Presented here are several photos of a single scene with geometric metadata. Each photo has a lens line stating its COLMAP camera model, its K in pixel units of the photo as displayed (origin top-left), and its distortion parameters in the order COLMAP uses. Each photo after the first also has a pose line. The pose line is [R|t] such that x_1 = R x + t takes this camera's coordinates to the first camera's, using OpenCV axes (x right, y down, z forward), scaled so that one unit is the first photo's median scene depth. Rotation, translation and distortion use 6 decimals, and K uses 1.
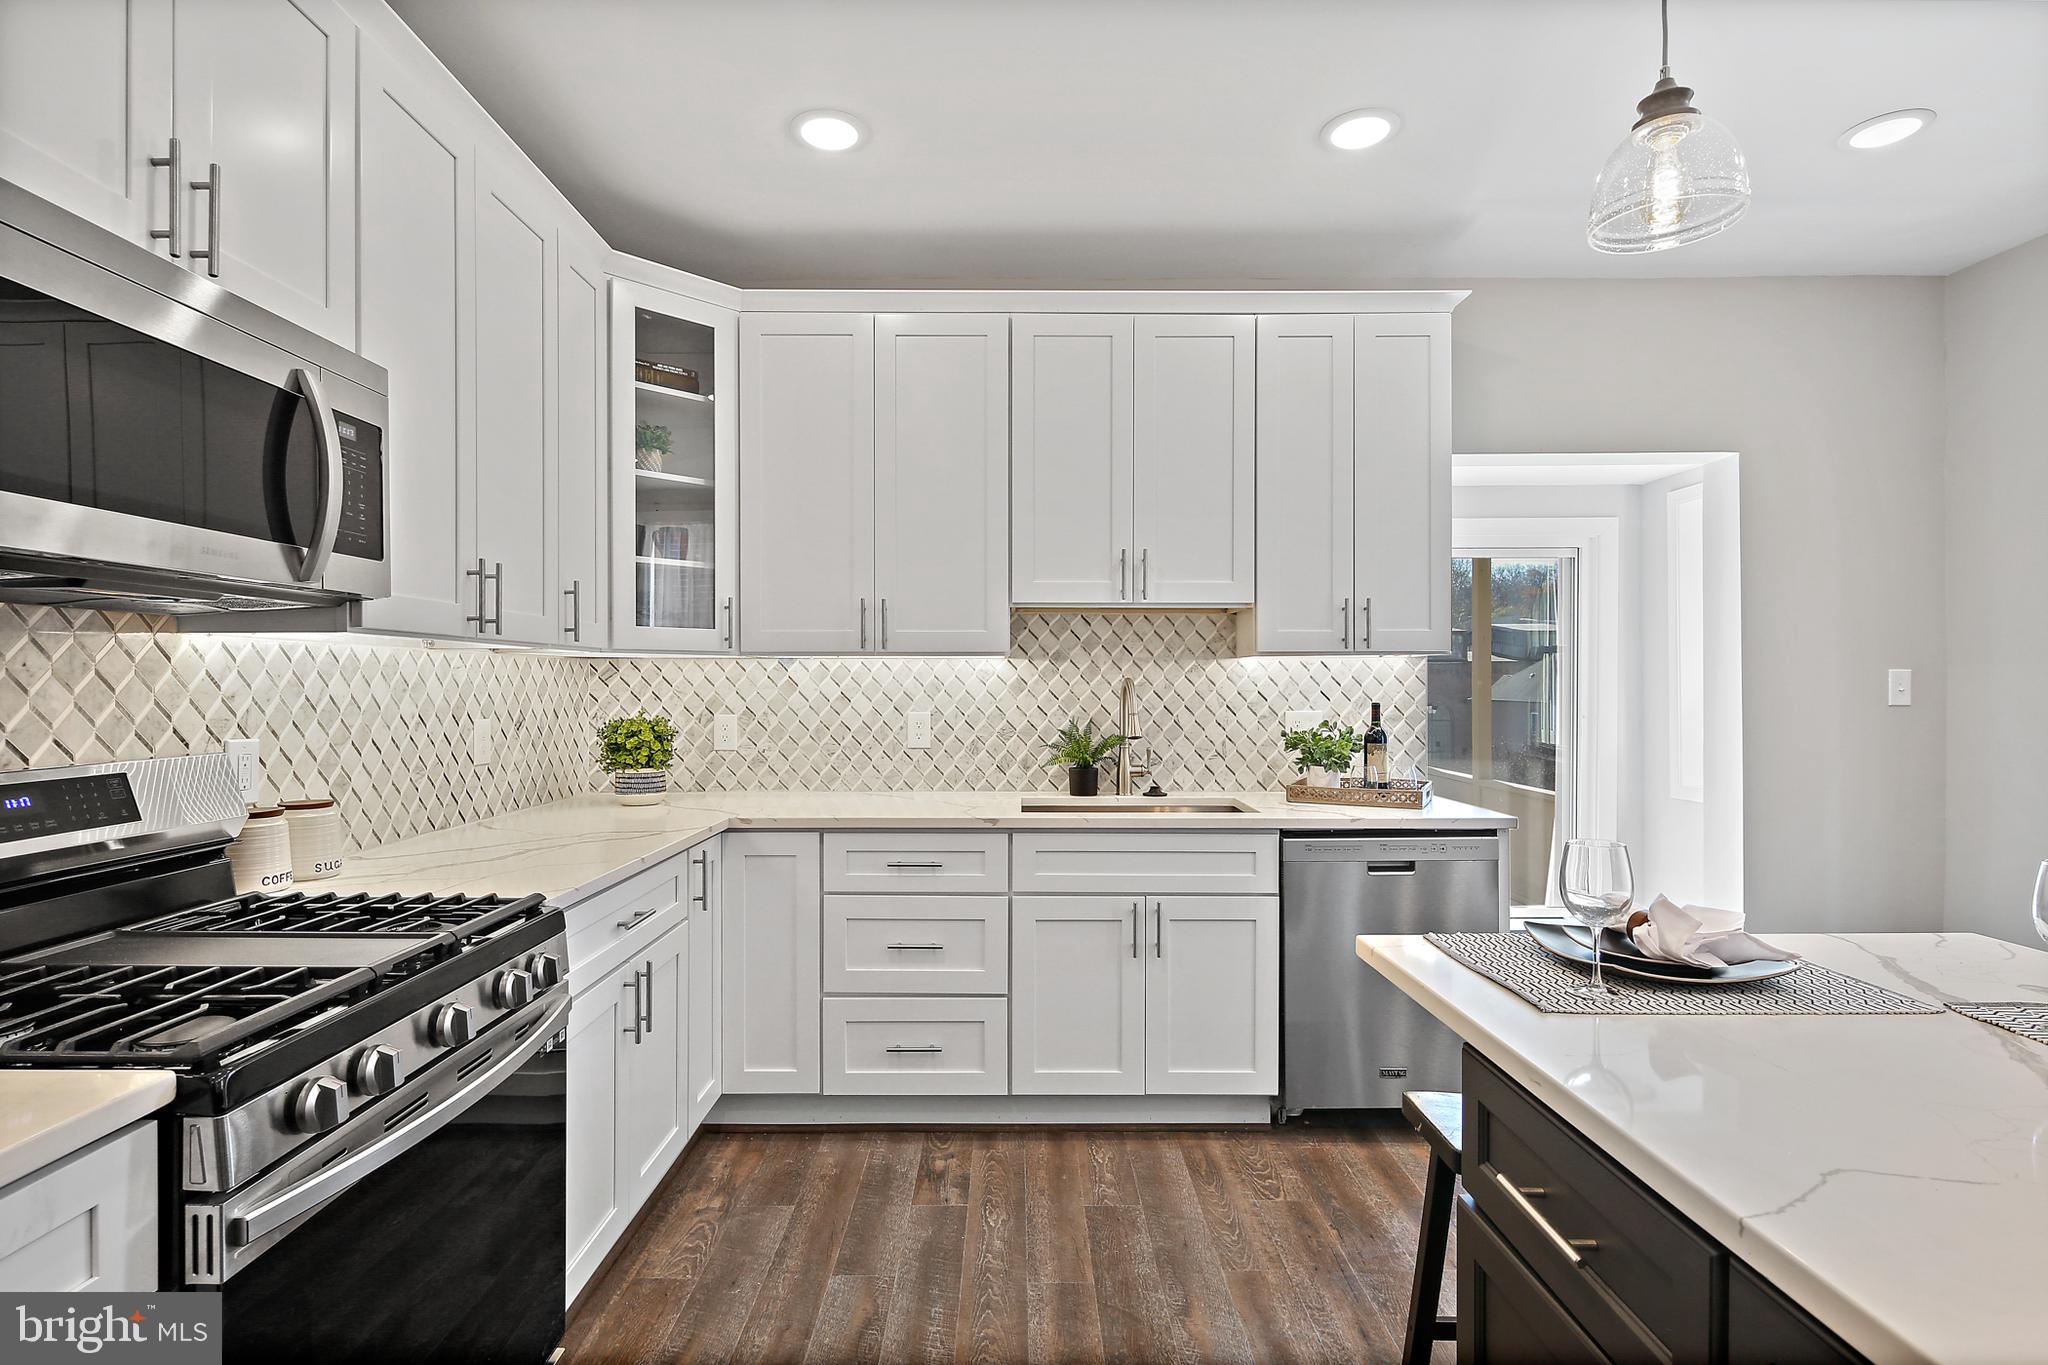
lens RADIAL K [[1002.1, 0, 1024.2], [0, 1002.1, 684.8], [0, 0, 1]] dist [0.003489, -0.002118]
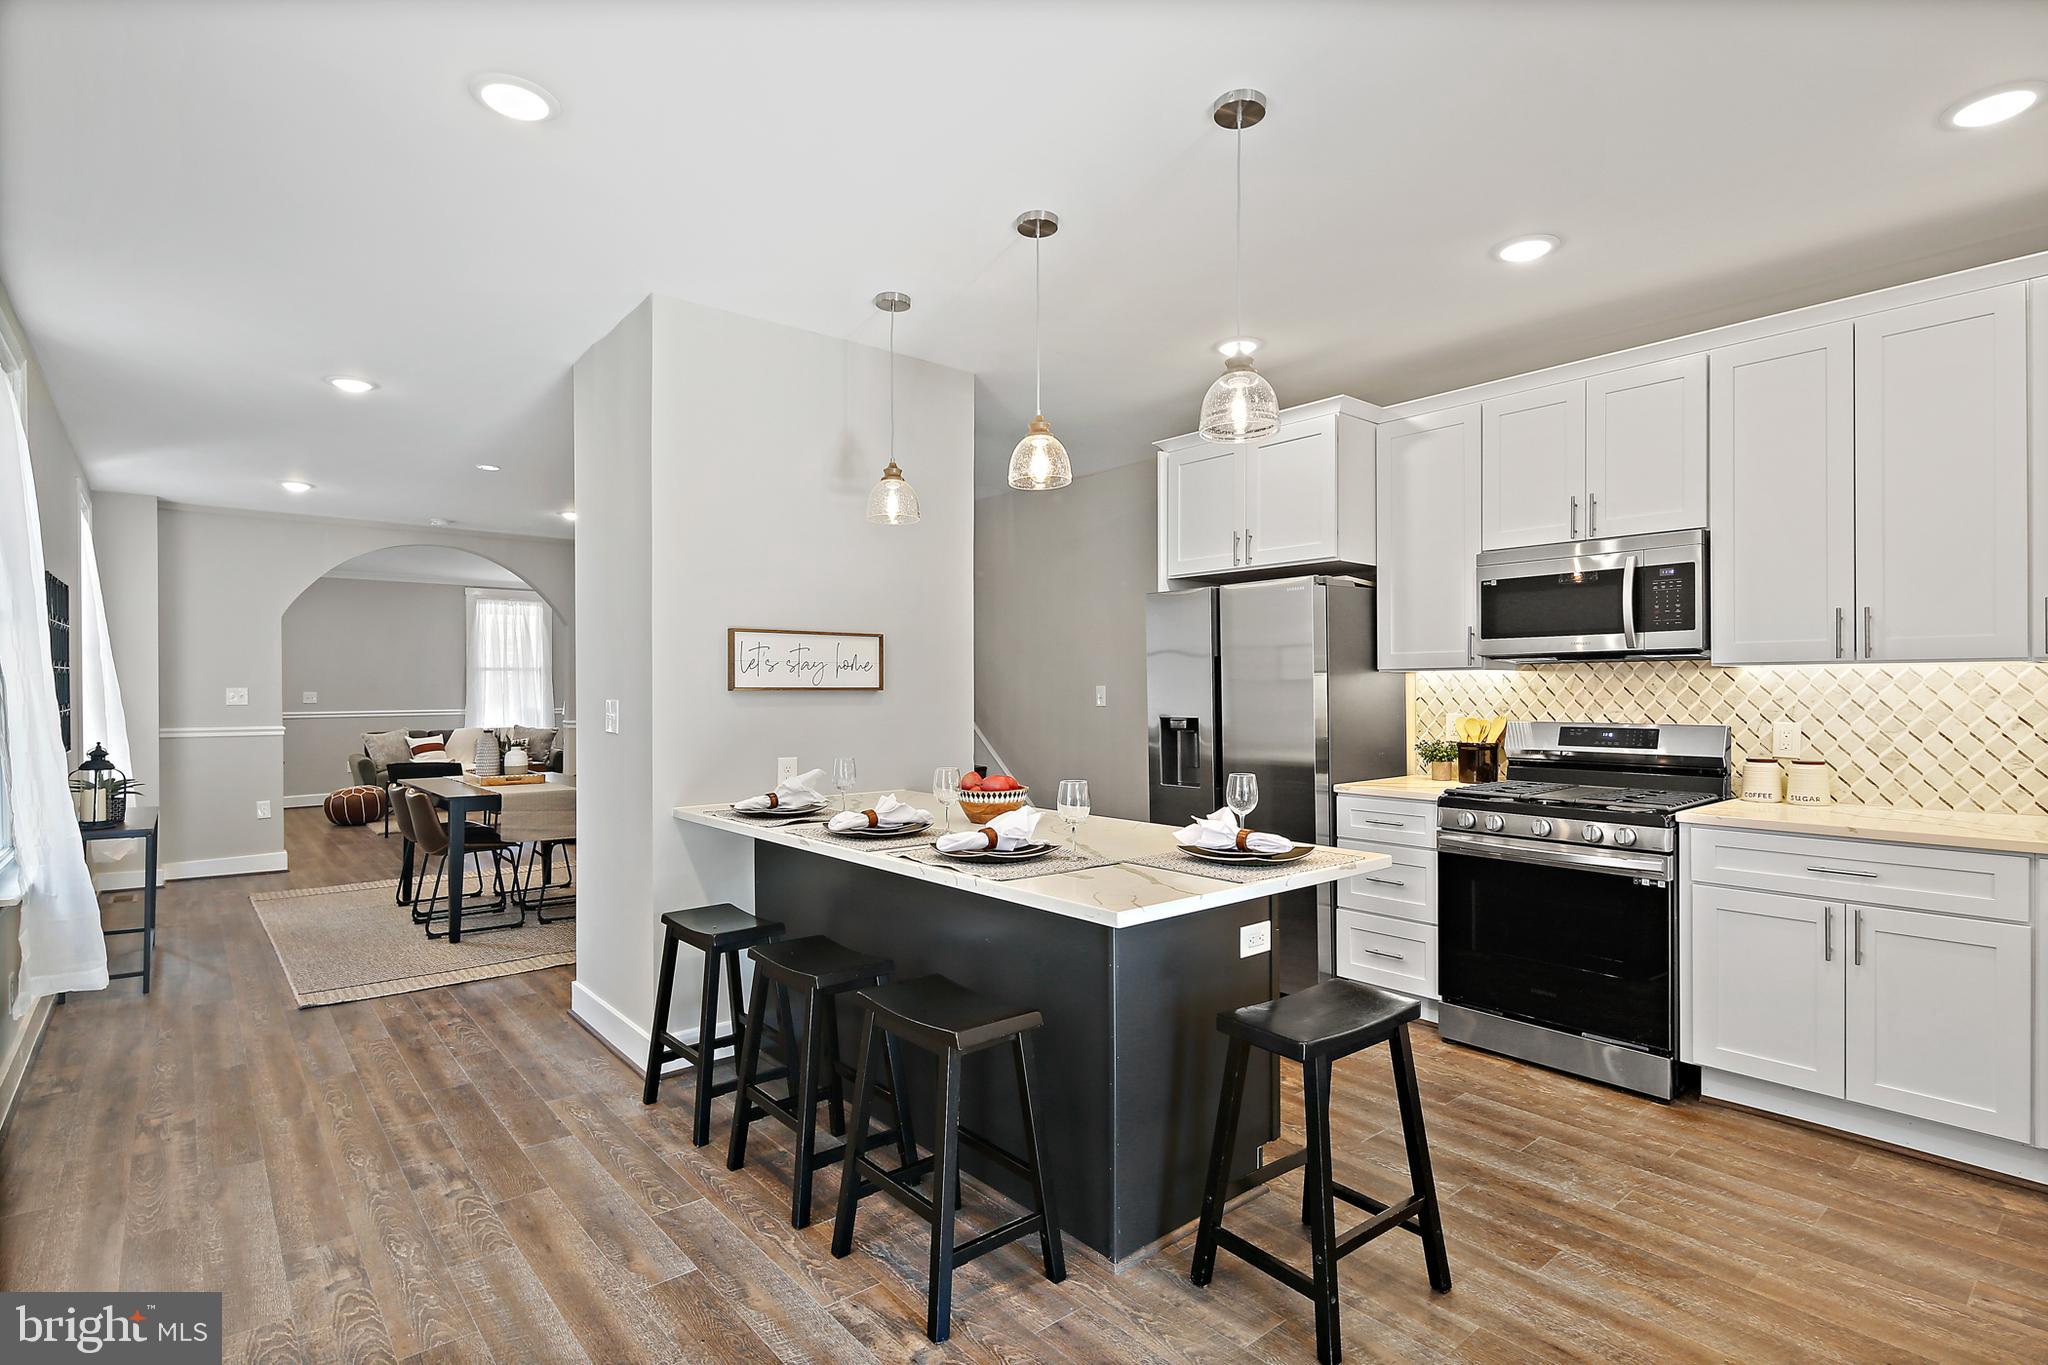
lens RADIAL K [[1002.1, 0, 1026.6], [0, 1002.1, 686.4], [0, 0, 1]] dist [0.003489, -0.002118]
pose [[-0.767884, 0.006924, -0.640551, 1.257384], [0.006904, 0.999973, 0.002533, -0.021752], [0.640551, -0.002478, -0.767911, 1.297607]]
